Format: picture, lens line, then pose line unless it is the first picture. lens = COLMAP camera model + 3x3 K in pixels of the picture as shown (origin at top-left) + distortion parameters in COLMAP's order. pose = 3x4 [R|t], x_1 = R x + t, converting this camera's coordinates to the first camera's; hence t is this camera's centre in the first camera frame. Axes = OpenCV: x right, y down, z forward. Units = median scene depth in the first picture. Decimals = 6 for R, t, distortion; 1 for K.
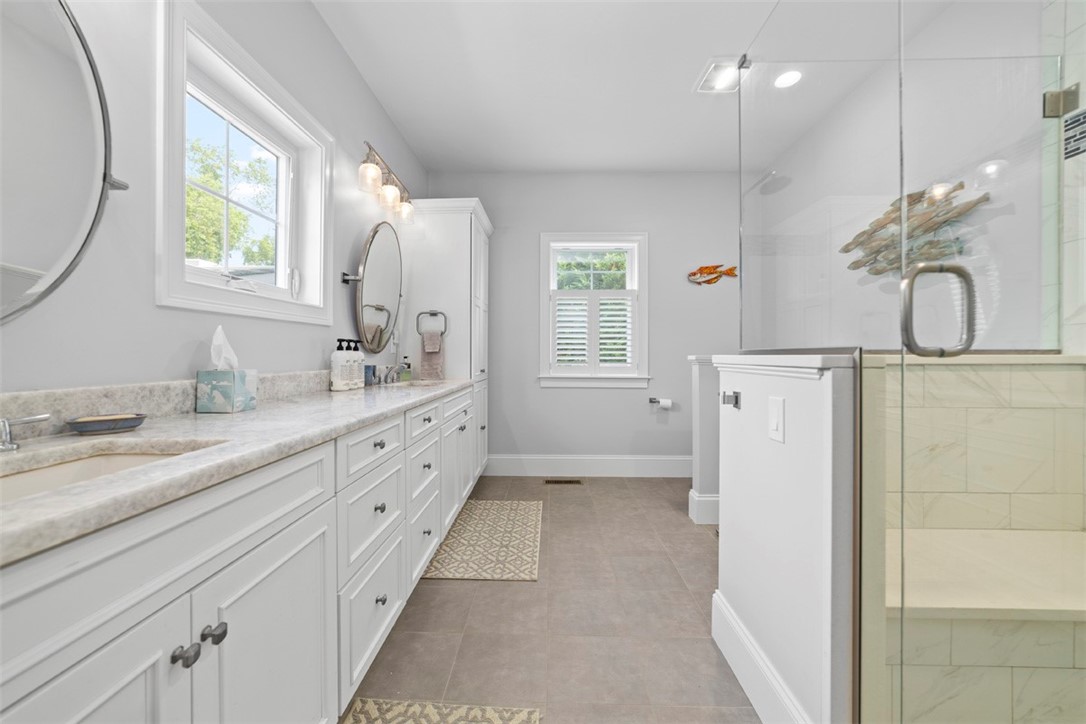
lens RADIAL K [[421.5, 0, 539.0], [0, 421.5, 355.1], [0, 0, 1]] dist [-0.002625, 0.000435]
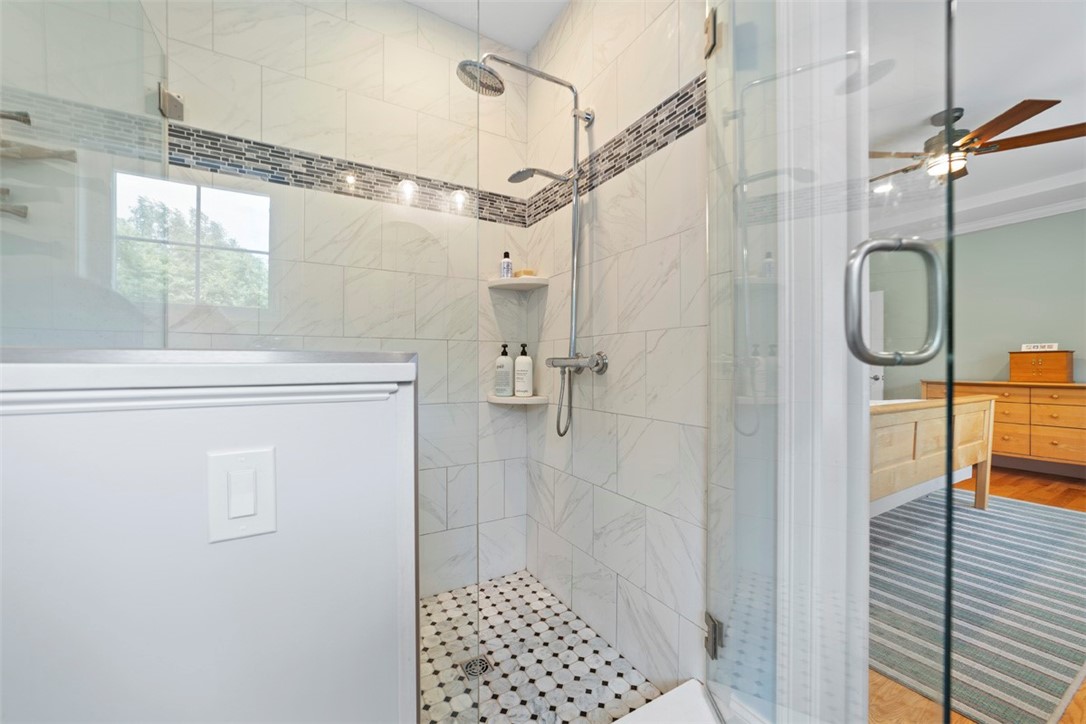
lens RADIAL K [[421.5, 0, 540.1], [0, 421.5, 361.2], [0, 0, 1]] dist [-0.002625, 0.000435]
pose [[-0.529091, 0.009259, 0.848514, -0.023951], [-0.000924, 0.999934, -0.011487, 0.002475], [-0.848564, -0.006861, -0.529047, 0.654572]]
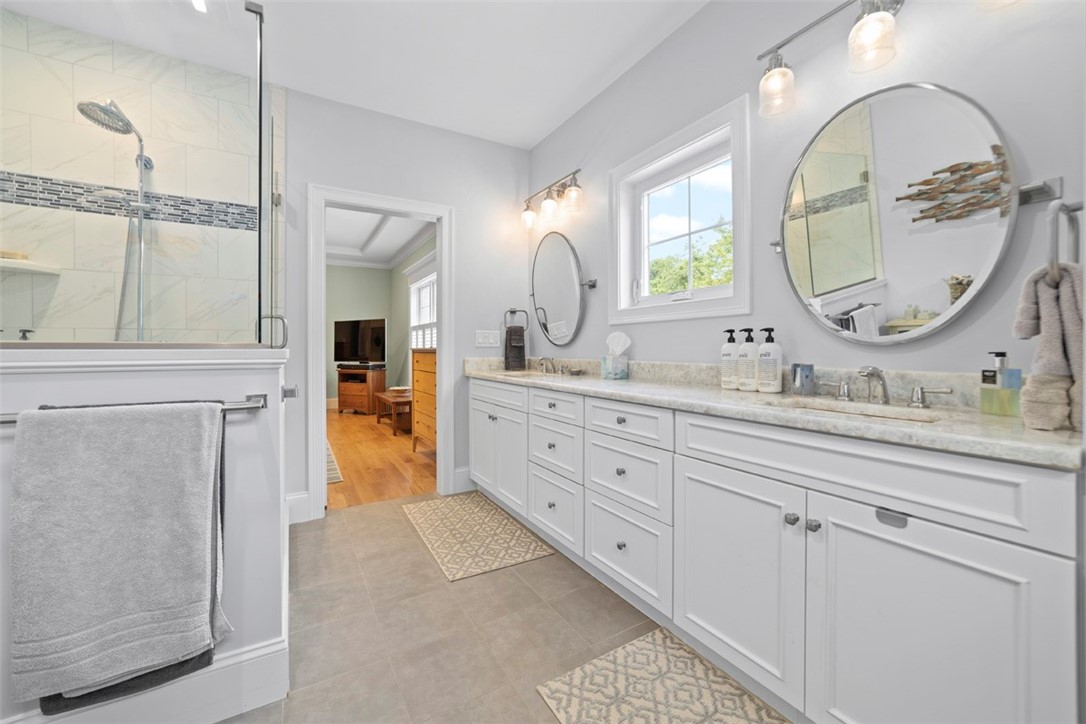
lens RADIAL K [[421.5, 0, 515.4], [0, 421.5, 343.0], [0, 0, 1]] dist [-0.002625, 0.000435]
pose [[-0.867442, -0.000211, -0.497538, 0.376495], [0.005325, 0.999939, -0.009707, -0.004396], [0.497509, -0.011070, -0.867388, 1.663978]]
